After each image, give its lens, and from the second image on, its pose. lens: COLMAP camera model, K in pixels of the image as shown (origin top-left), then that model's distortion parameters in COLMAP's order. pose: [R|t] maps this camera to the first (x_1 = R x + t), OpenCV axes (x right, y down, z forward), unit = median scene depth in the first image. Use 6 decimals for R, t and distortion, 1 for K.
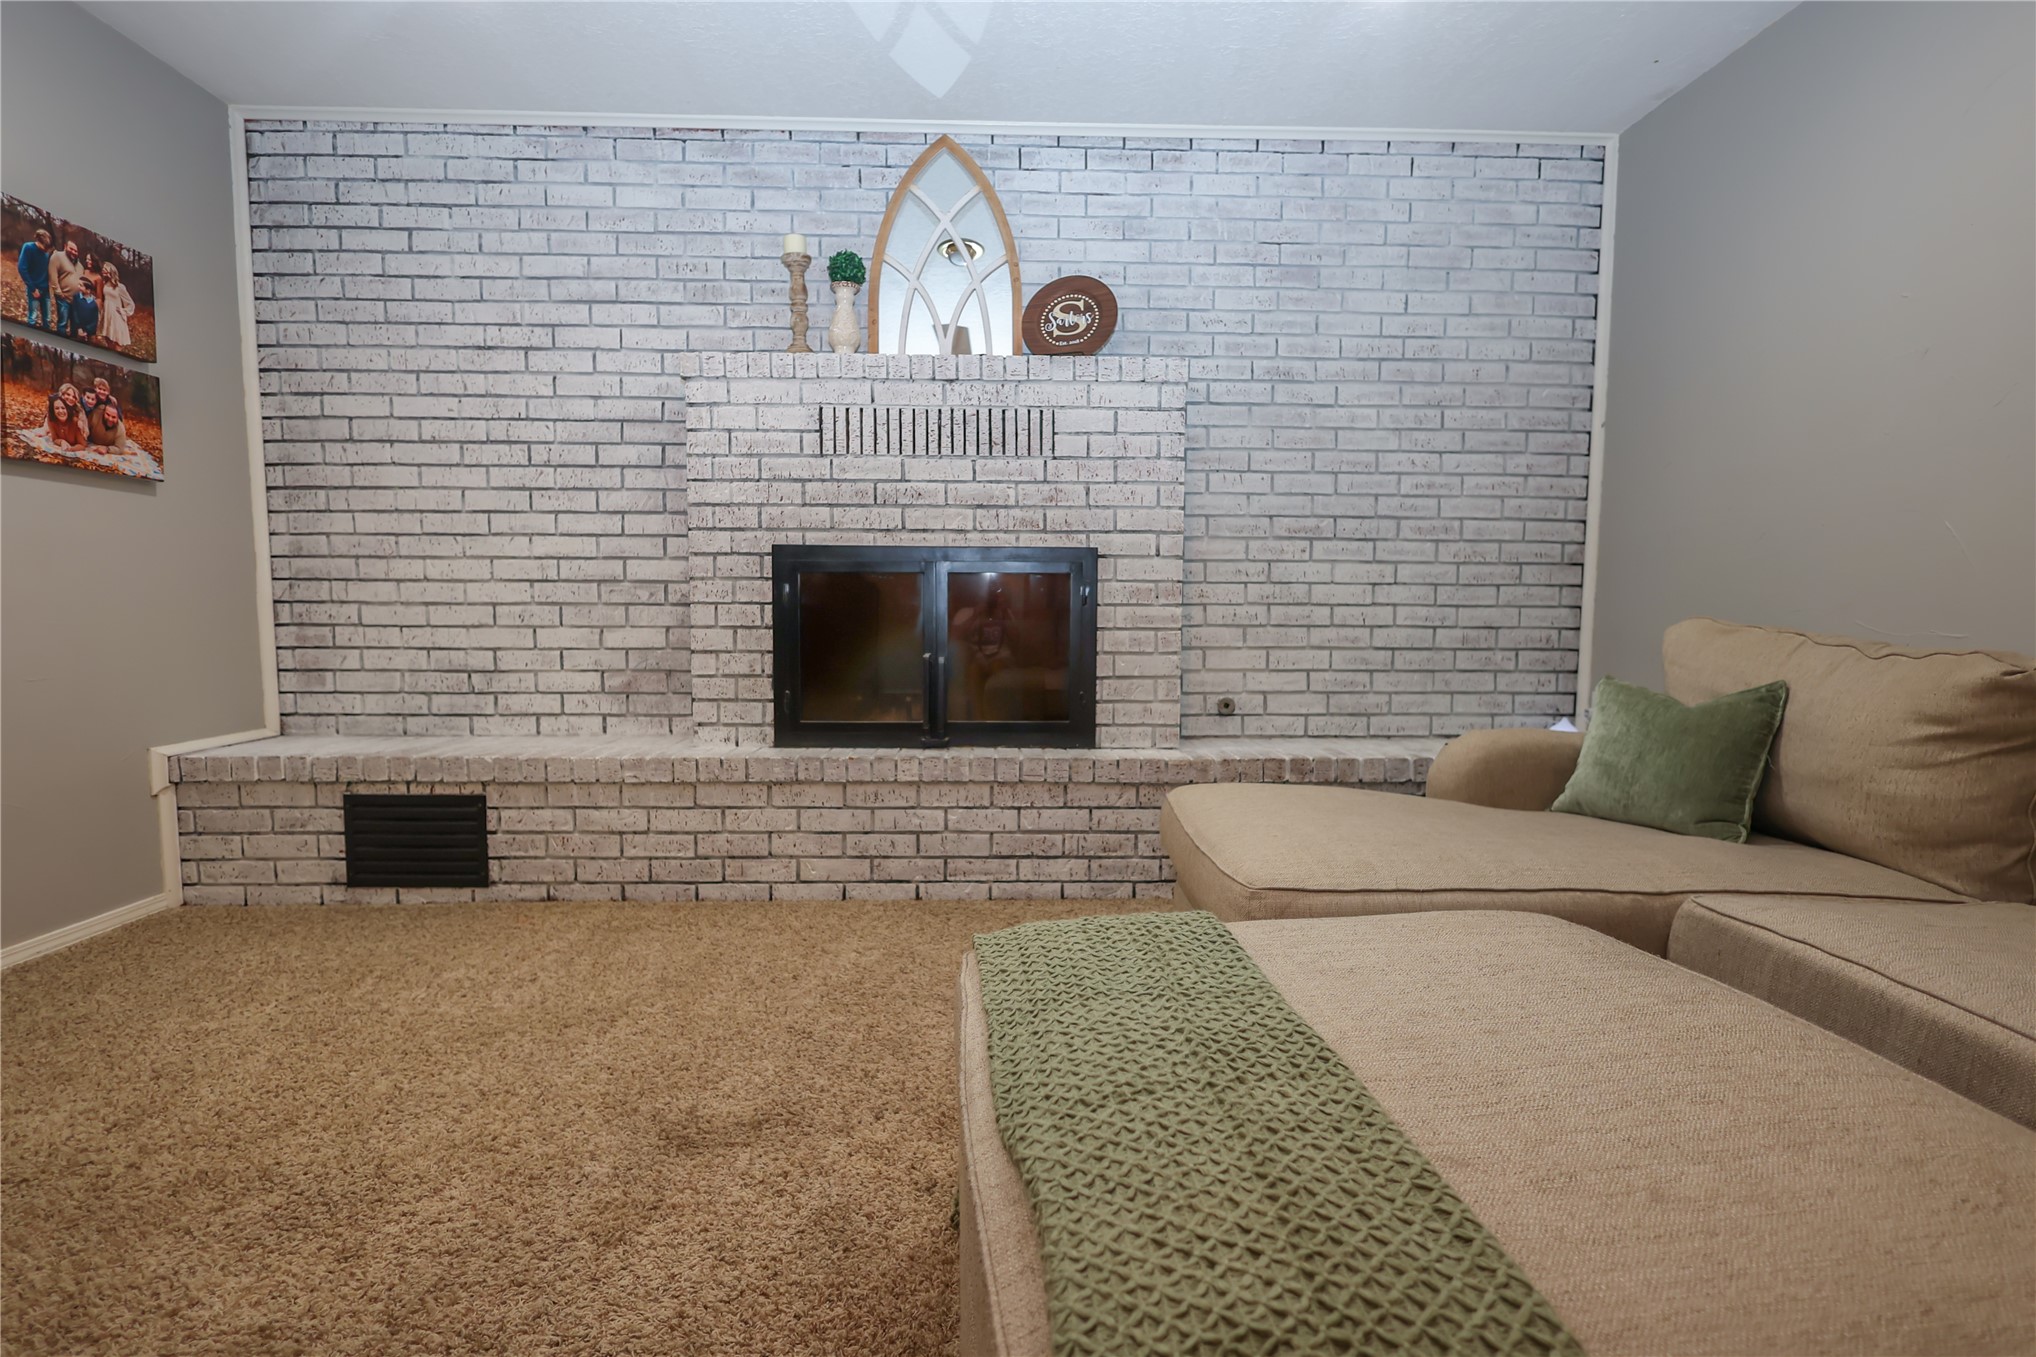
lens RADIAL K [[944.9, 0, 1009.1], [0, 944.9, 671.7], [0, 0, 1]] dist [-0.001866, 0.000396]
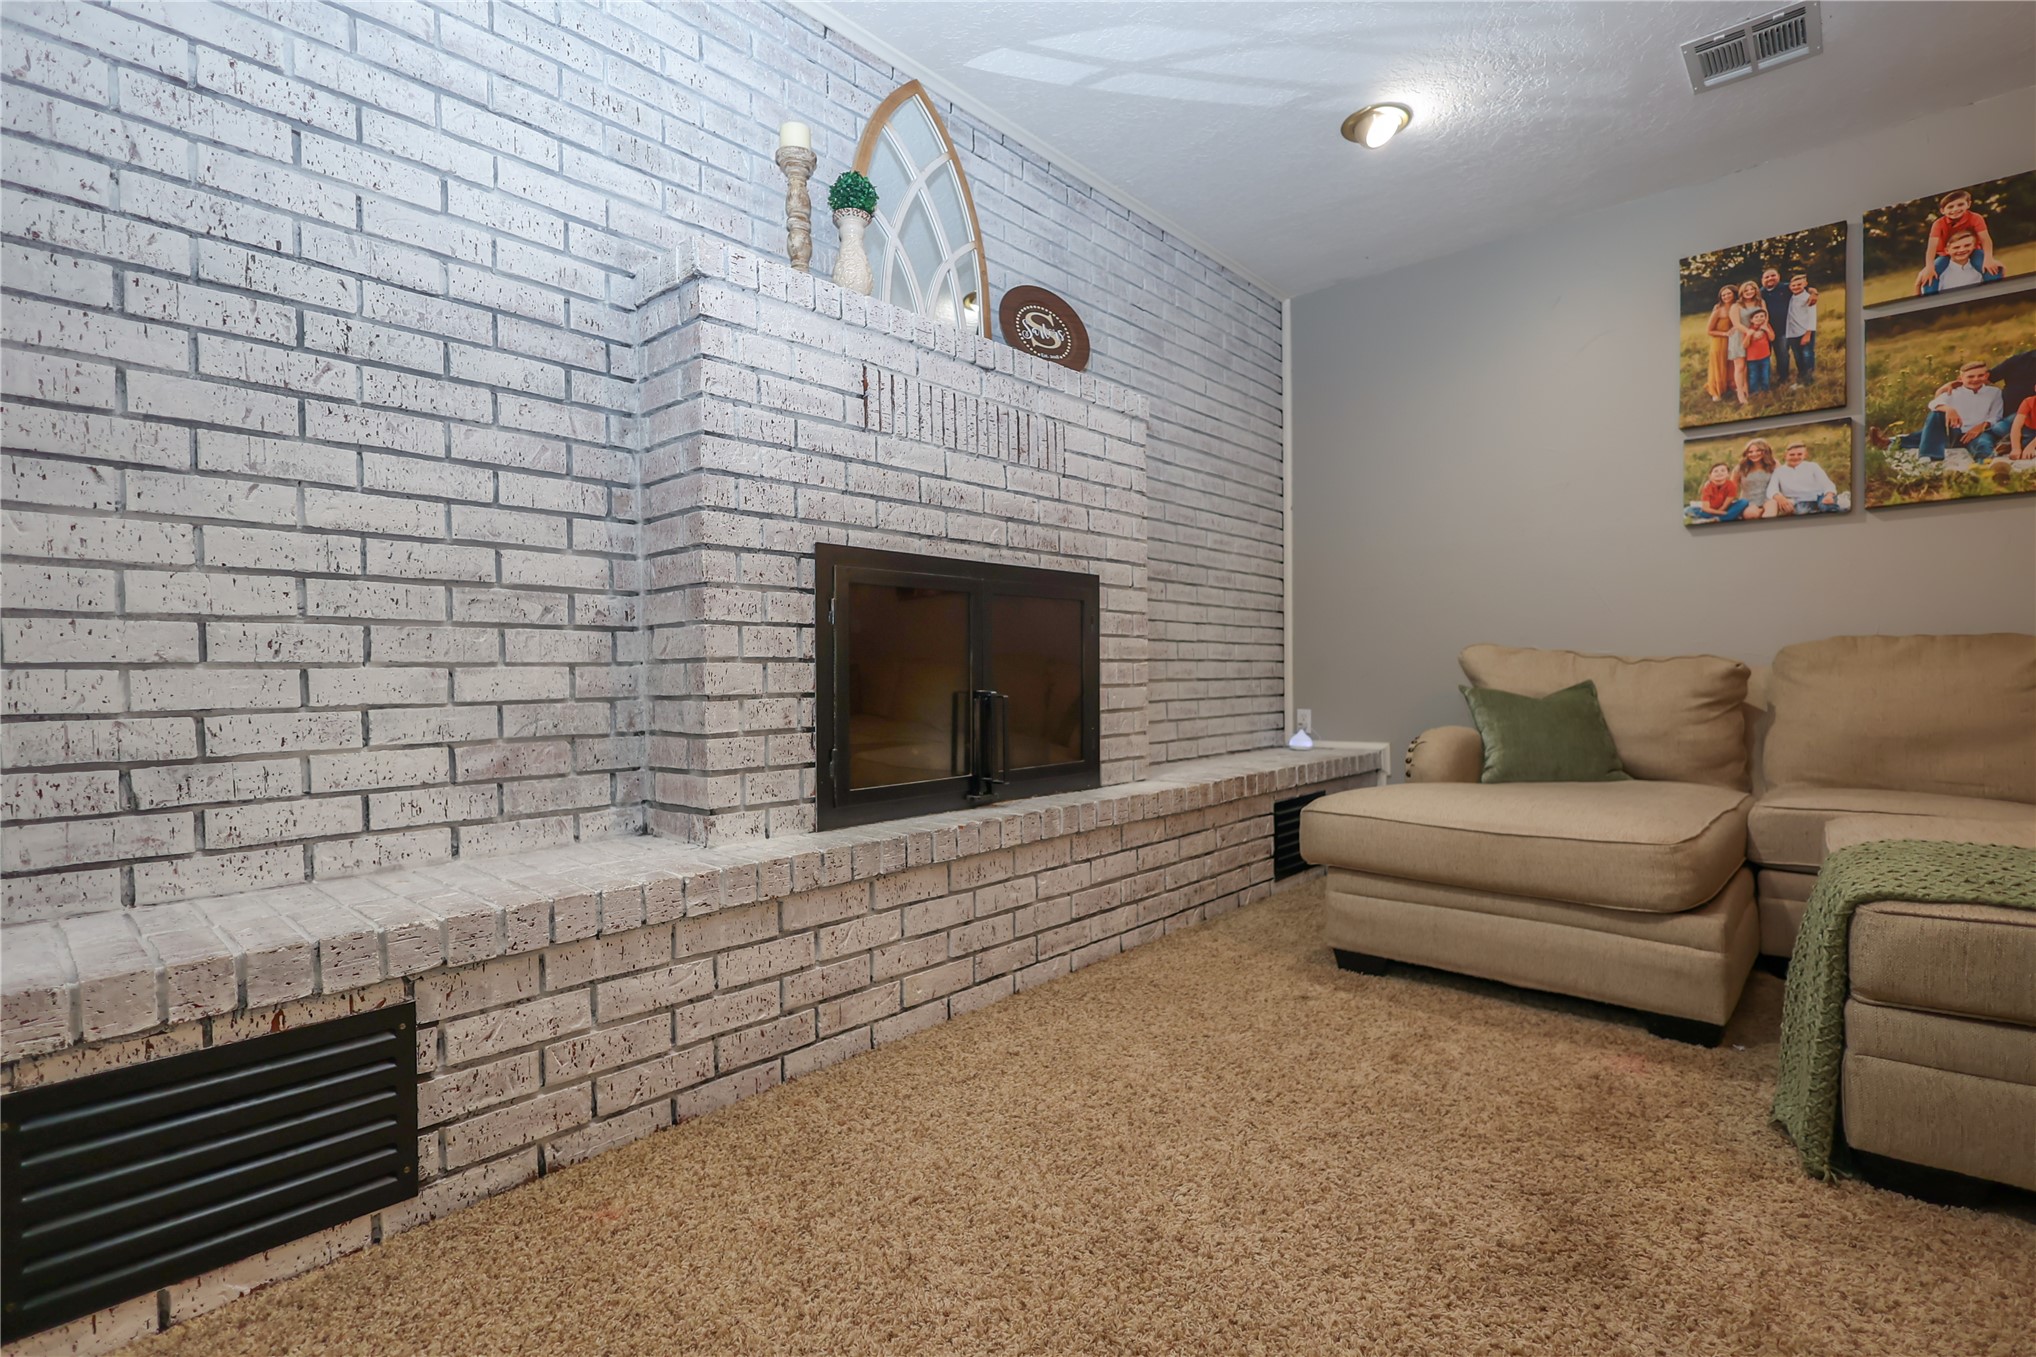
lens RADIAL K [[944.9, 0, 1041.5], [0, 944.9, 676.0], [0, 0, 1]] dist [-0.001866, 0.000396]
pose [[0.685921, -0.016285, 0.727494, -0.640812], [0.064018, 0.997224, -0.038037, 0.002632], [-0.724855, 0.072663, 0.685059, 0.395848]]
